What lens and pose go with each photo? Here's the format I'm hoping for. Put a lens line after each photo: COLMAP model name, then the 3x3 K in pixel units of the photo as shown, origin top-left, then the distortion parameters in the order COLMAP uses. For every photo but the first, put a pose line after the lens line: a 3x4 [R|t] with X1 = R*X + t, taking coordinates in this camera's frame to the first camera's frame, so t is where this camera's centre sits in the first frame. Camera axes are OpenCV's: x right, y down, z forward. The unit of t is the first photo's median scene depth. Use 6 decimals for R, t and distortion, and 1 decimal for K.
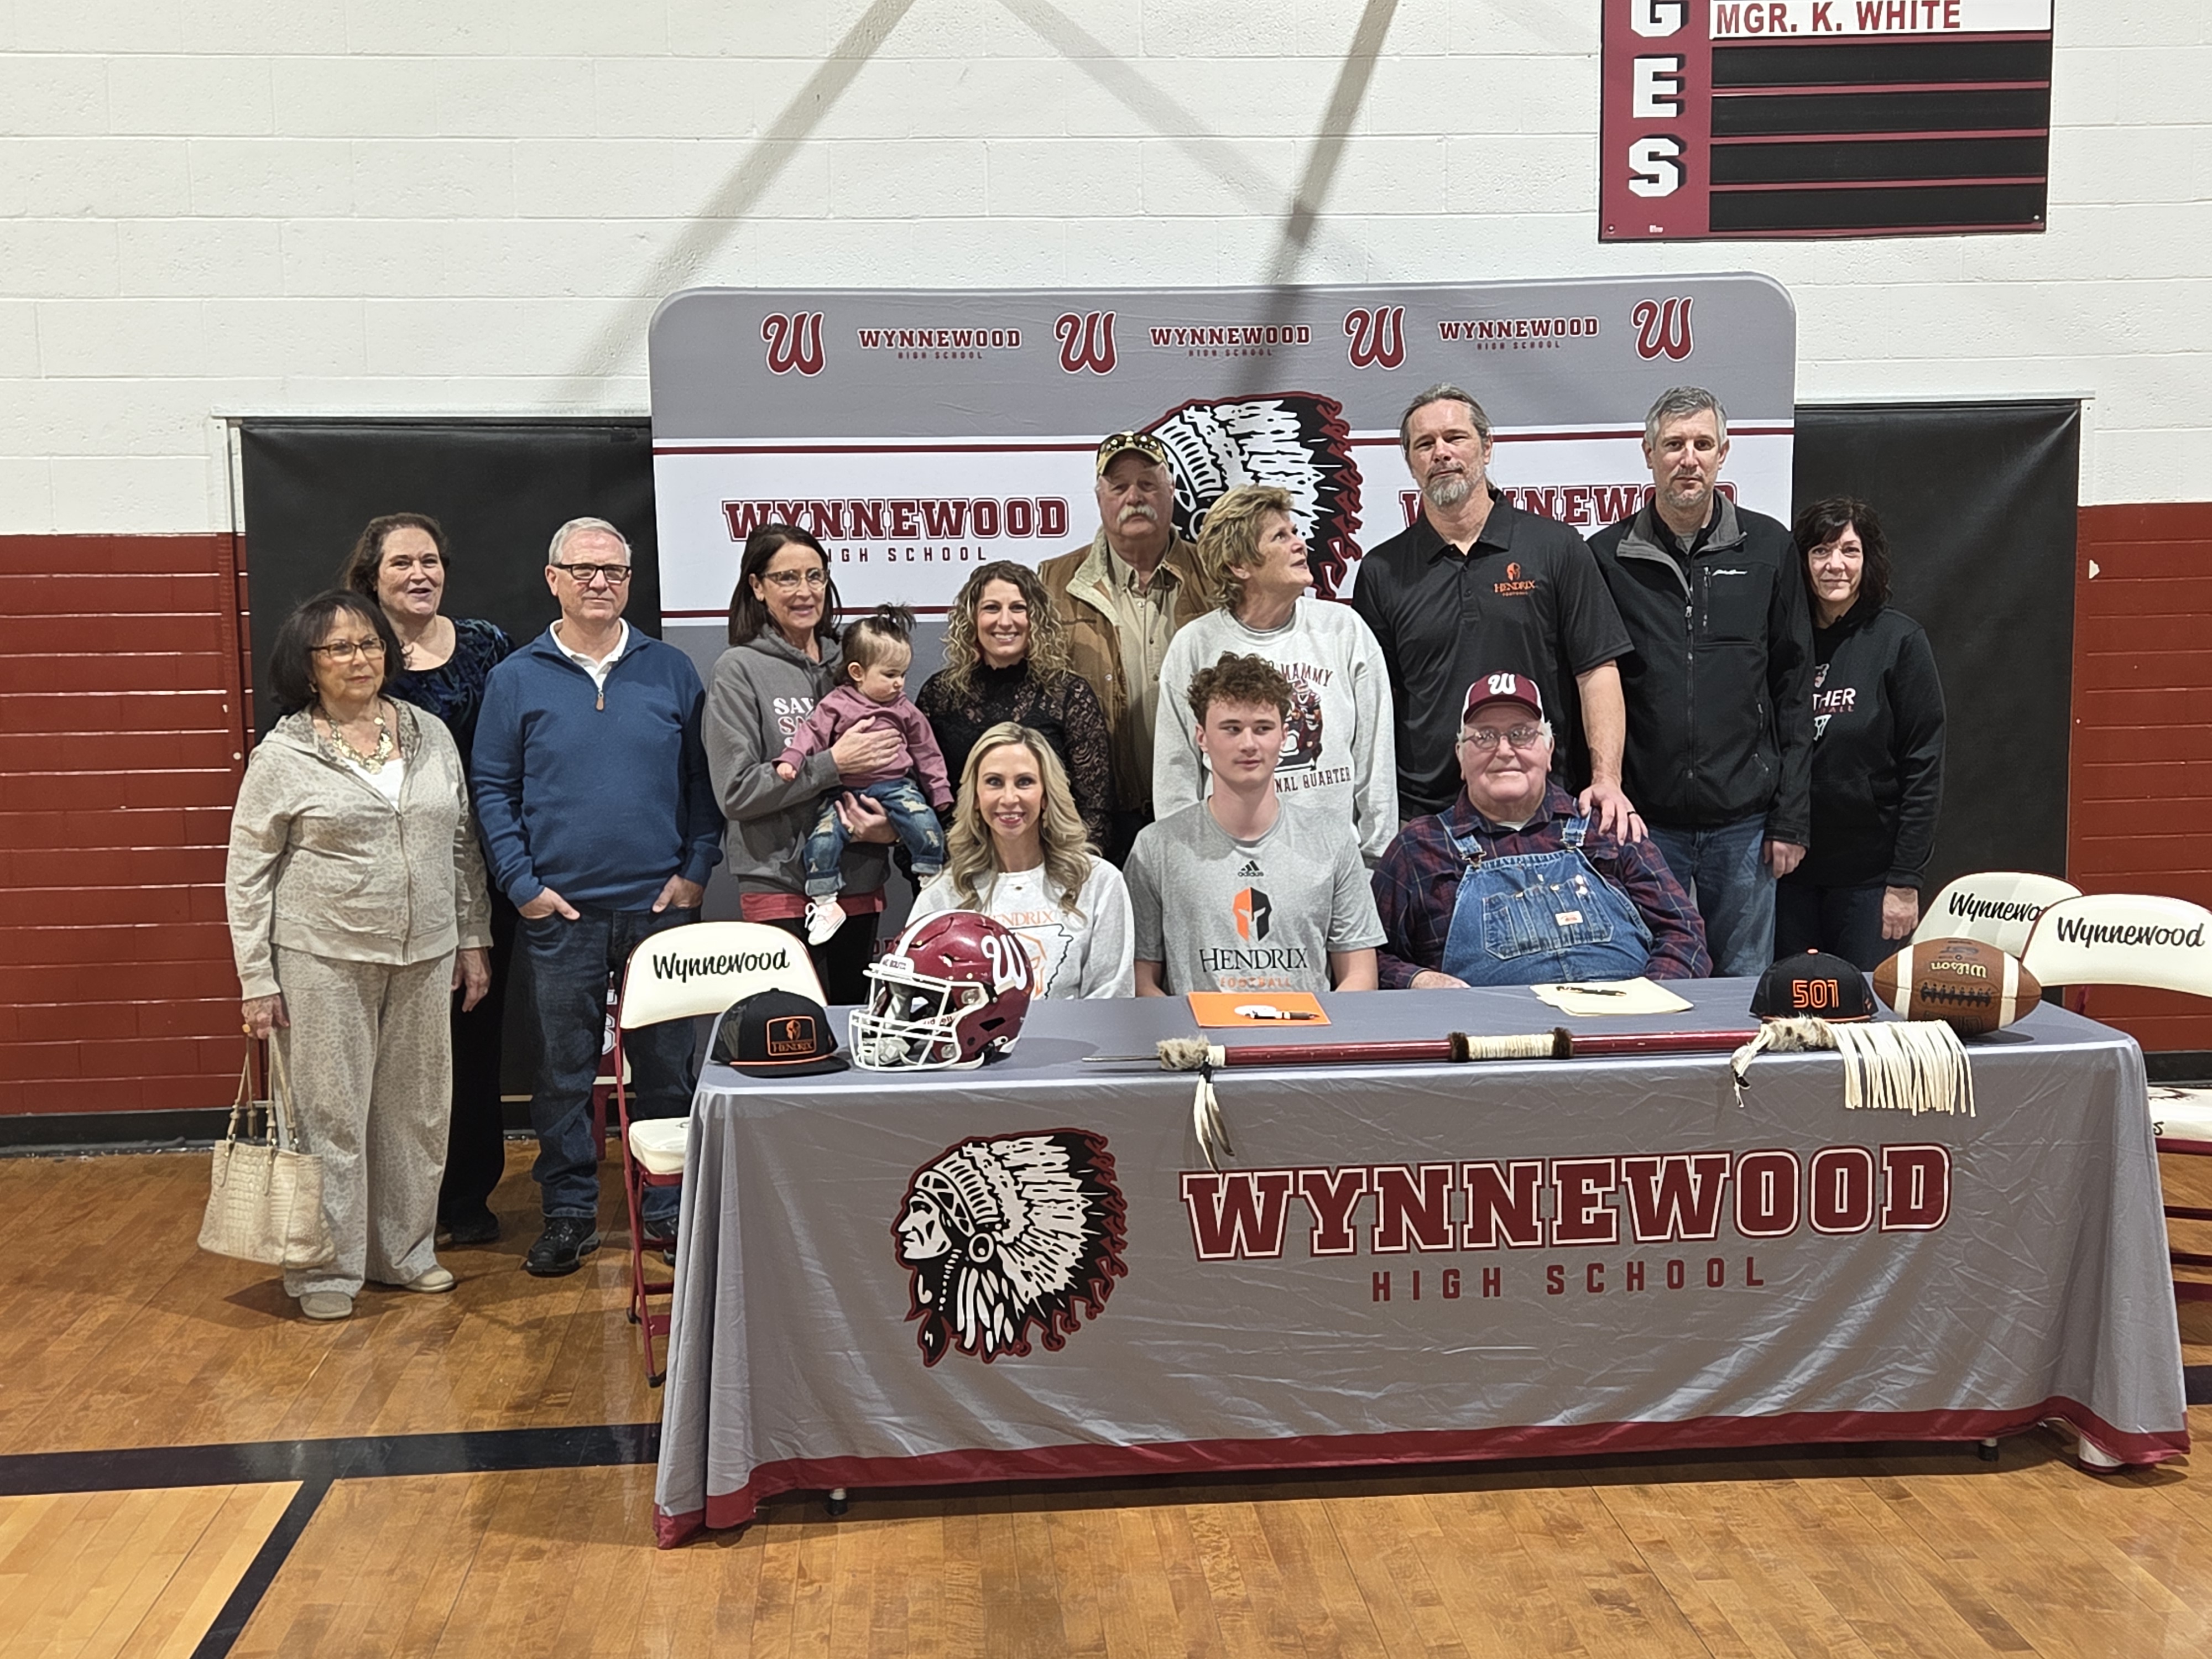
lens RADIAL K [[2646.2, 0, 1095.2], [0, 2646.2, 821.6], [0, 0, 1]] dist [0.067895, -0.042995]
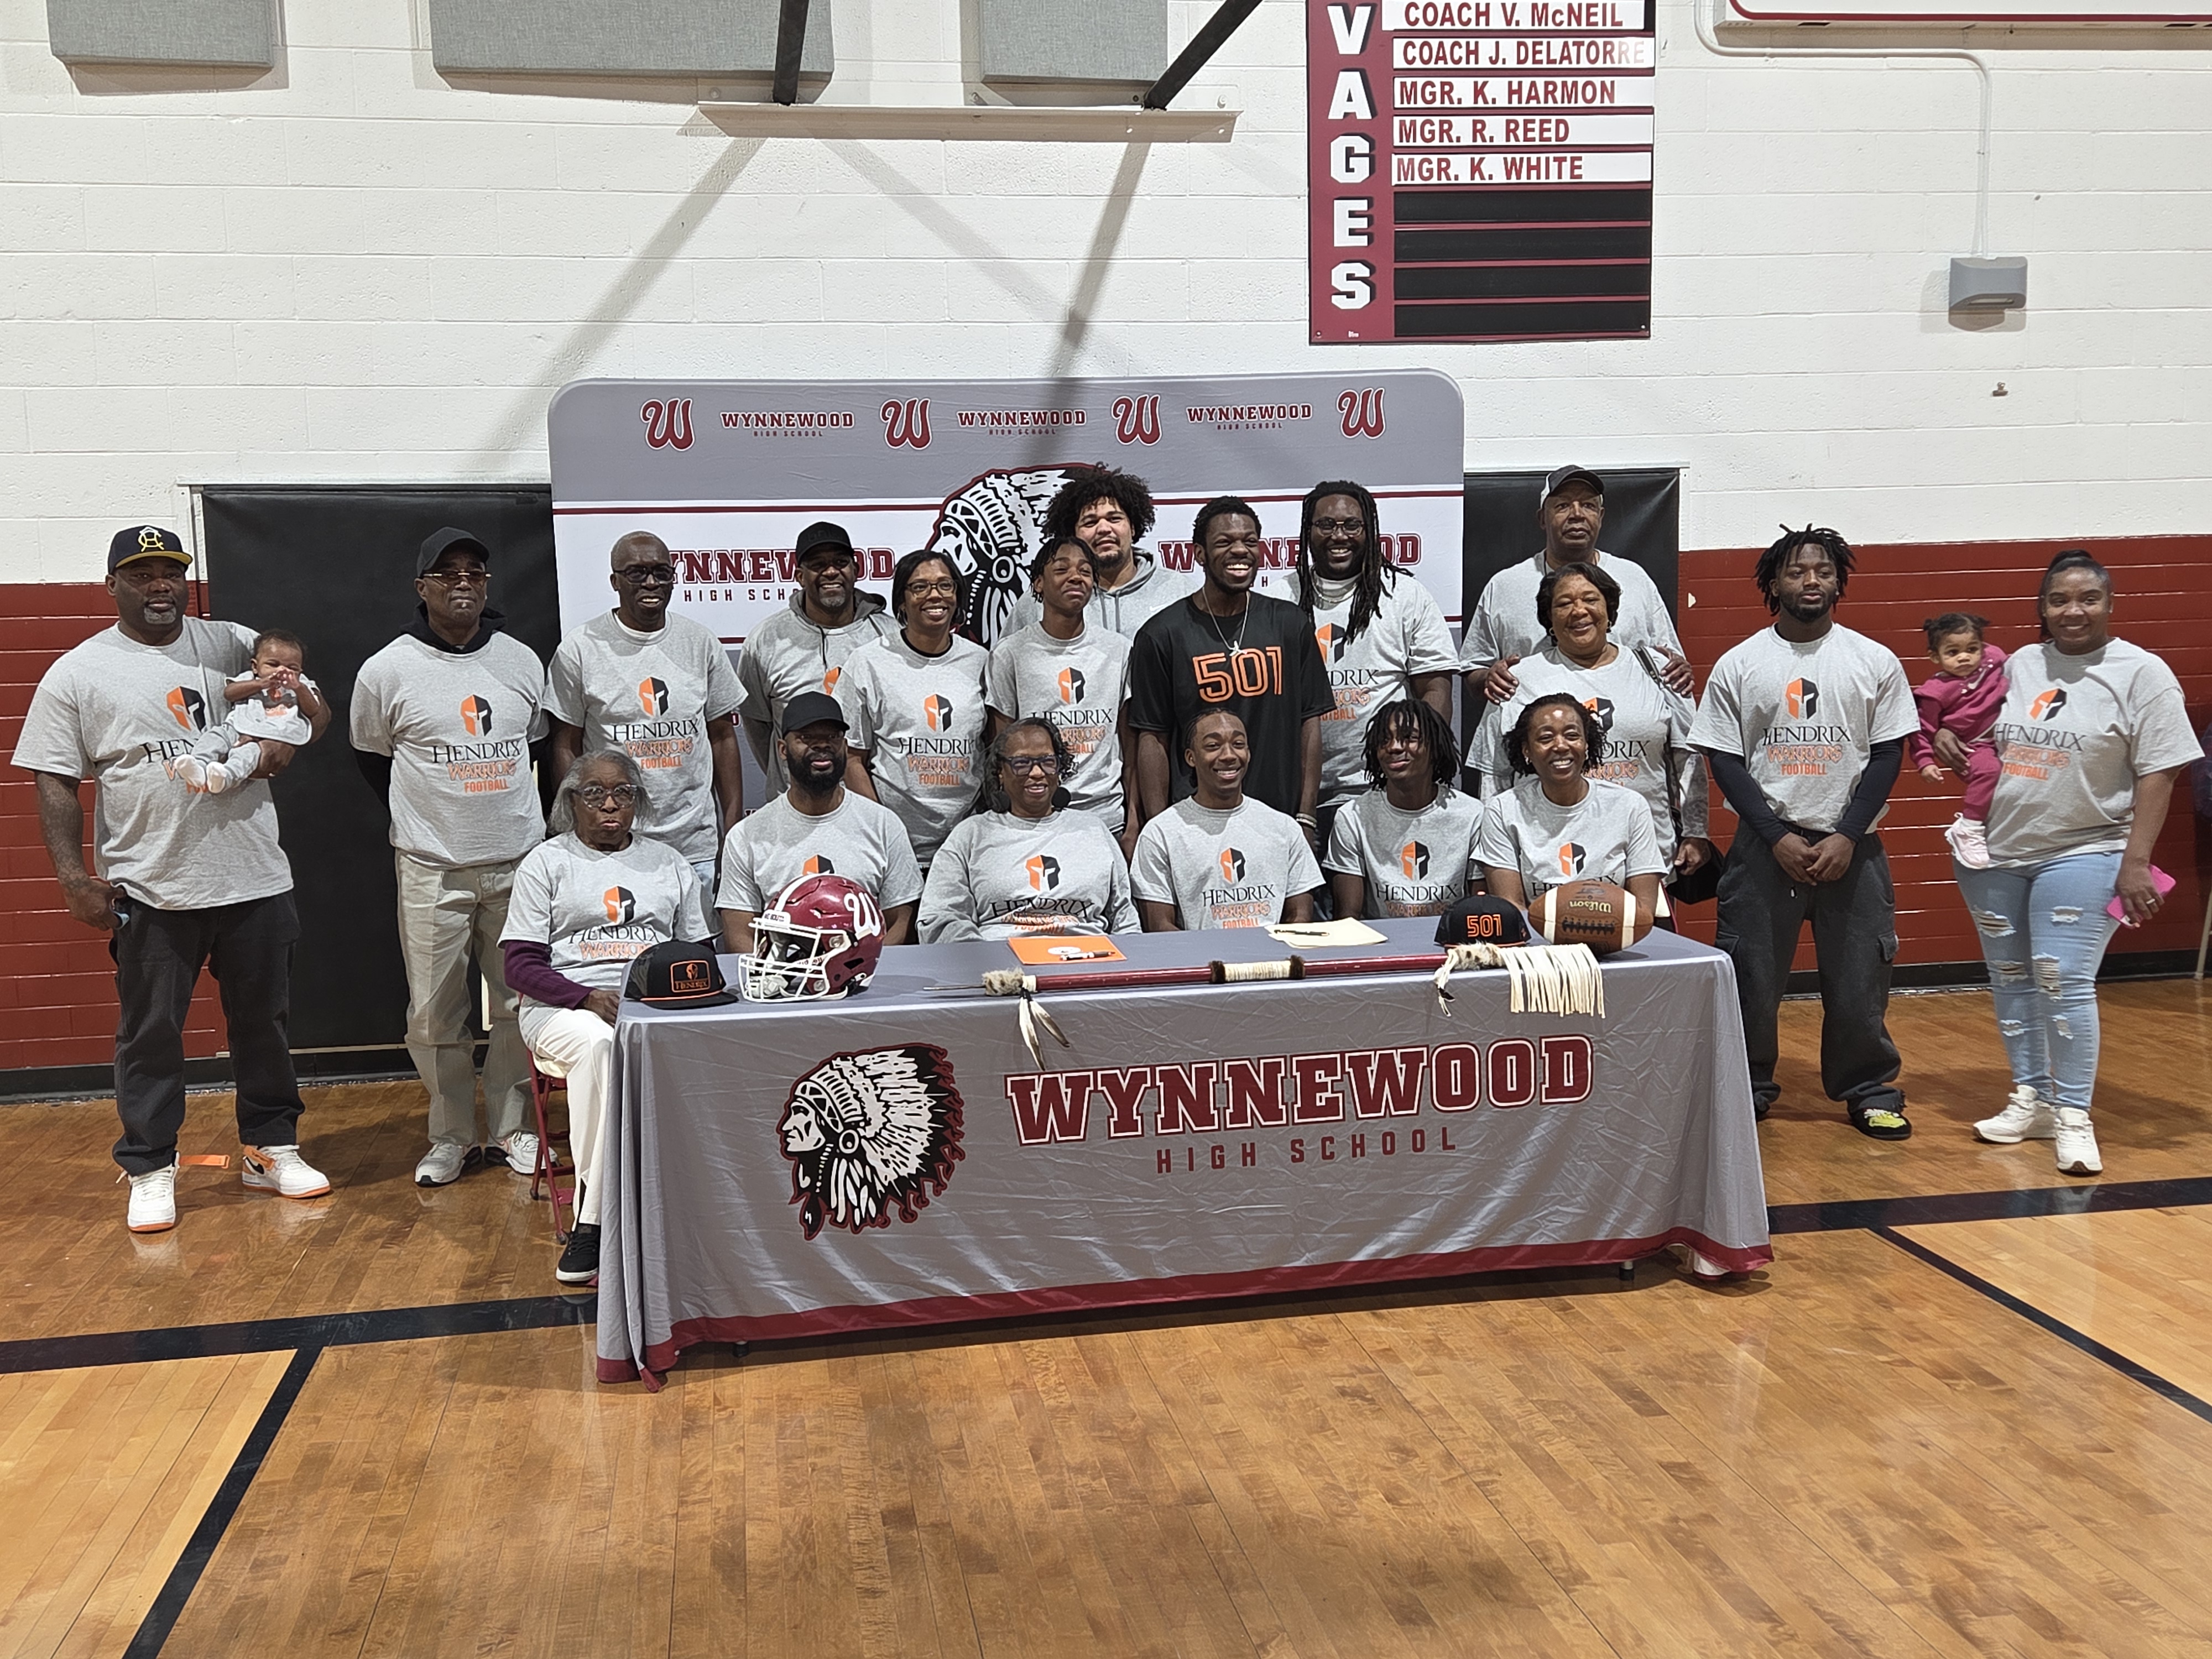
lens RADIAL K [[2176.3, 0, 1103.5], [0, 2176.3, 819.5], [0, 0, 1]] dist [0.072308, -0.076272]
pose [[0.995445, -0.018205, 0.093581, -0.013702], [0.018123, 0.999834, 0.001725, 0.006744], [-0.093597, -0.000021, 0.995610, -0.037569]]
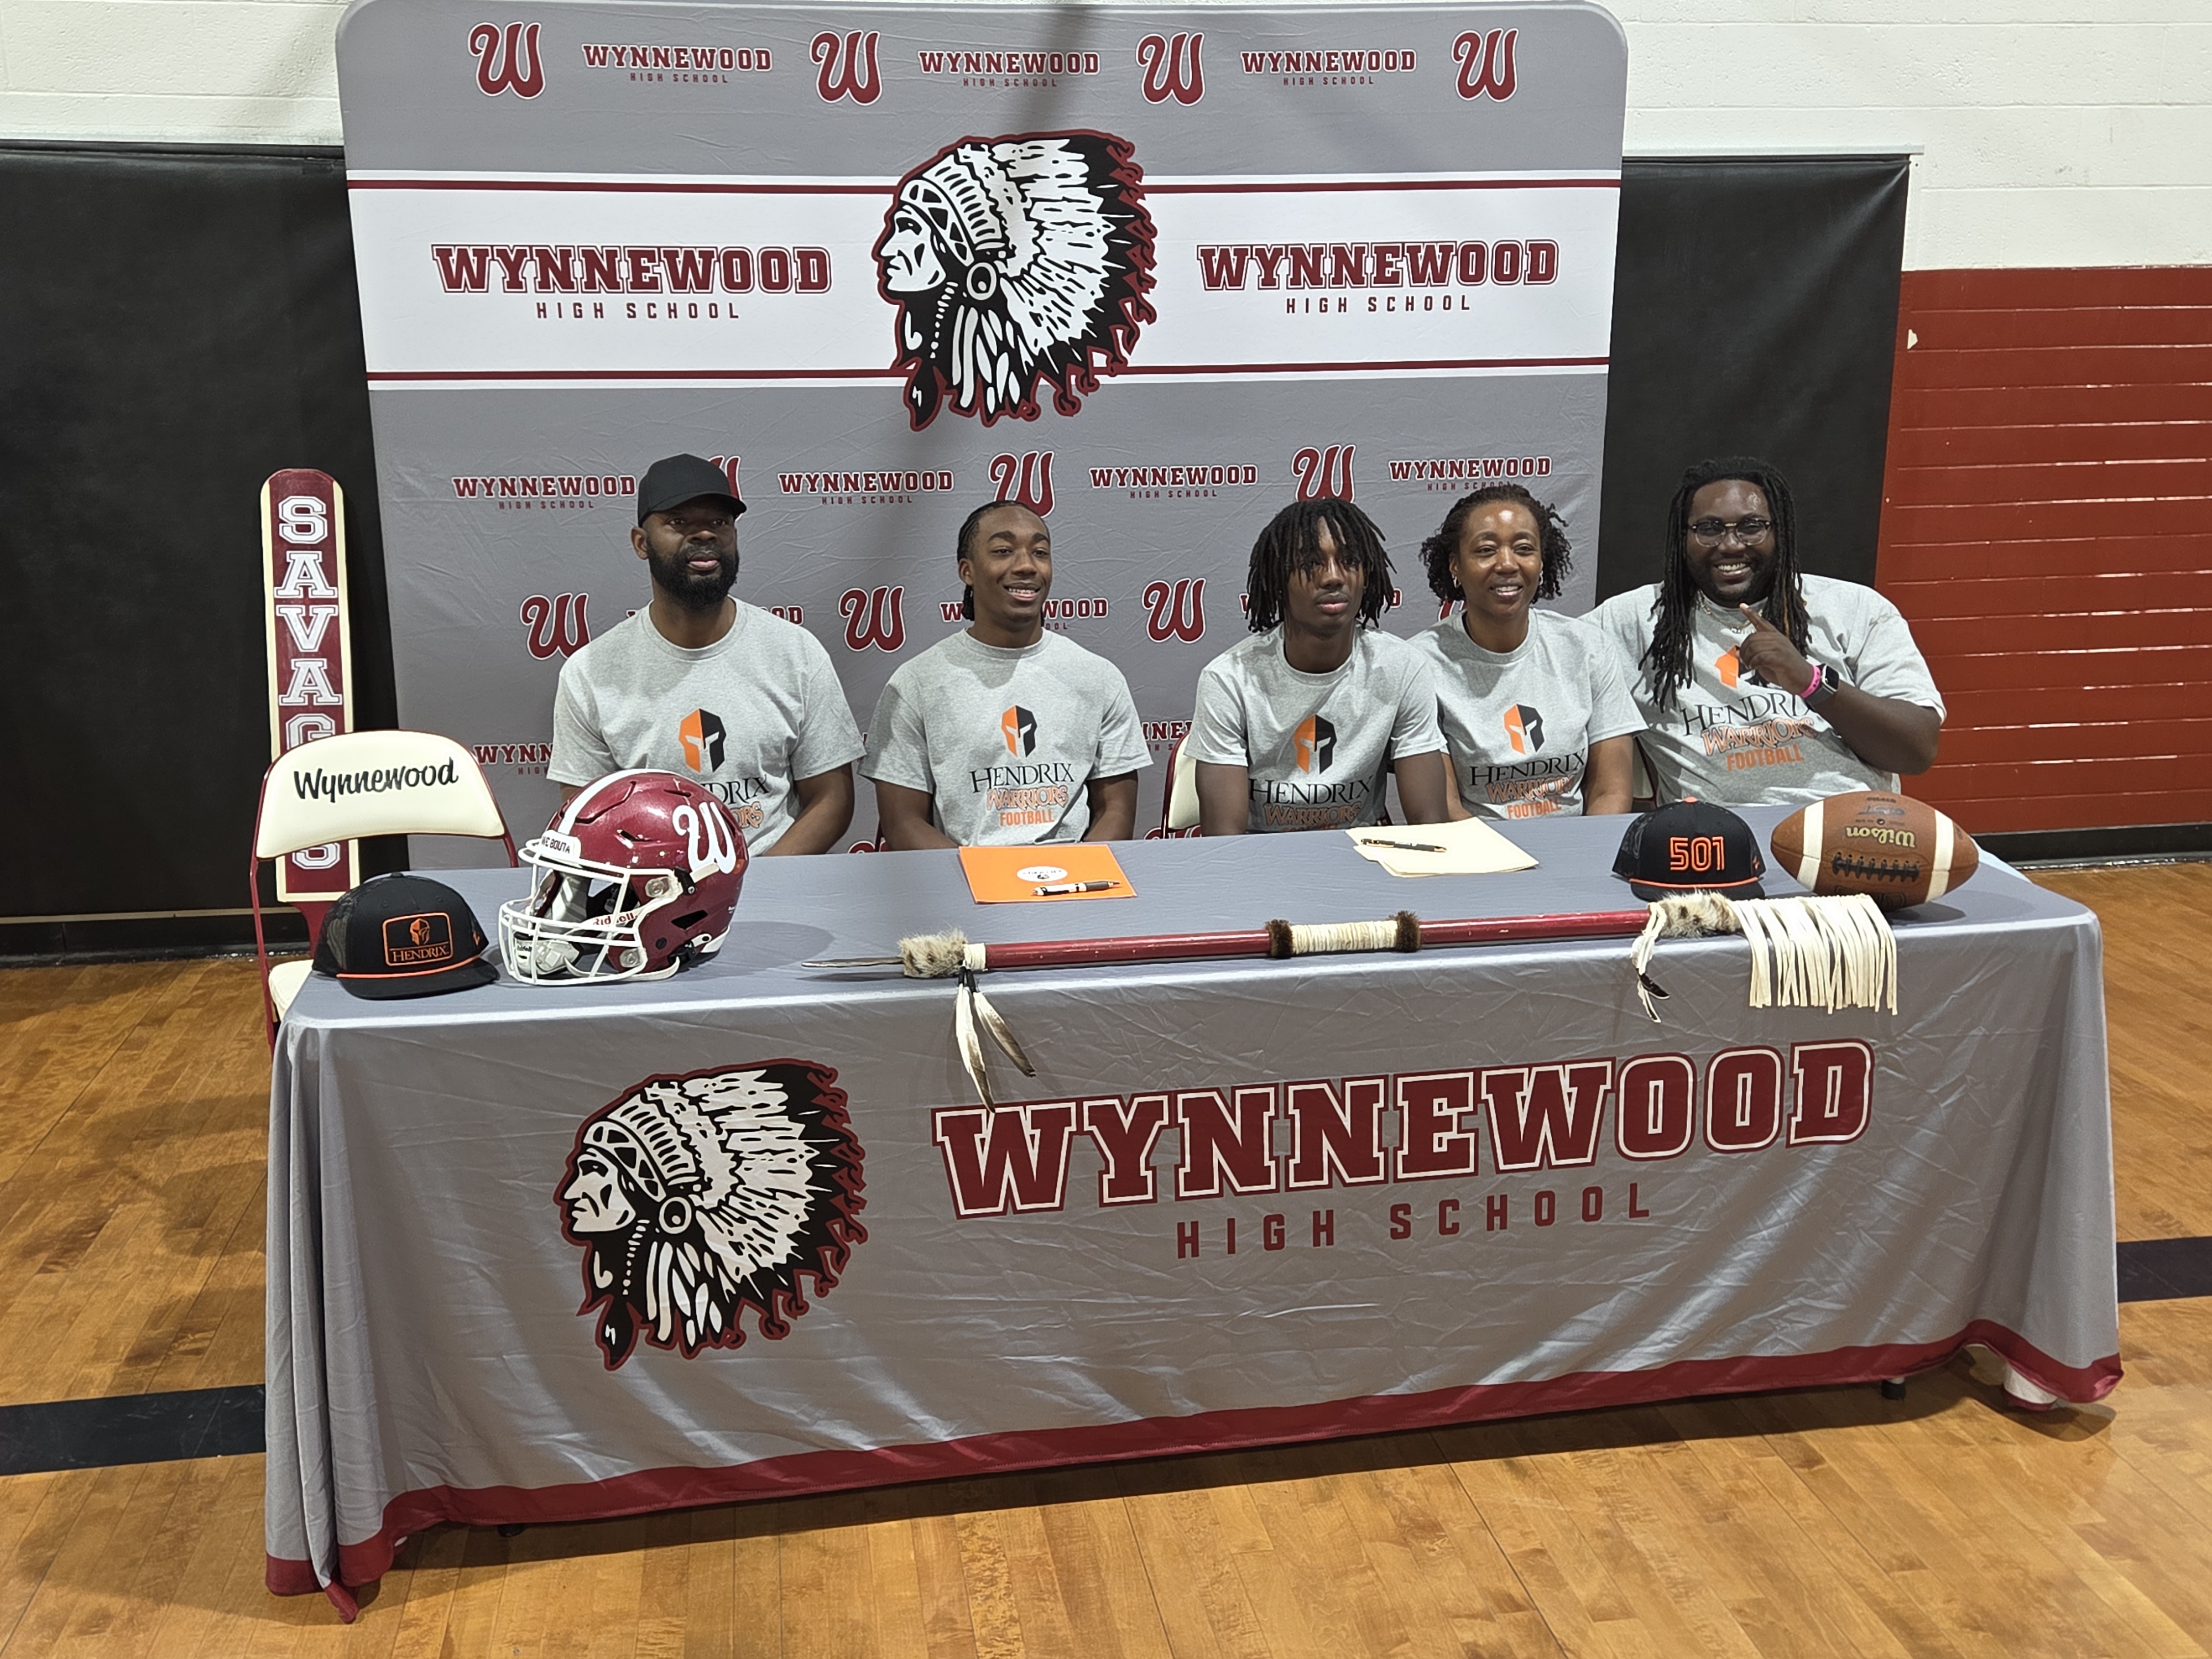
lens RADIAL K [[2225.9, 0, 1117.0], [0, 2225.9, 839.0], [0, 0, 1]] dist [0.078771, -0.087330]
pose [[0.996189, -0.012063, 0.086382, 0.024134], [0.001307, 0.992342, 0.123513, -0.022729], [-0.087210, -0.122929, 0.988576, 0.284959]]
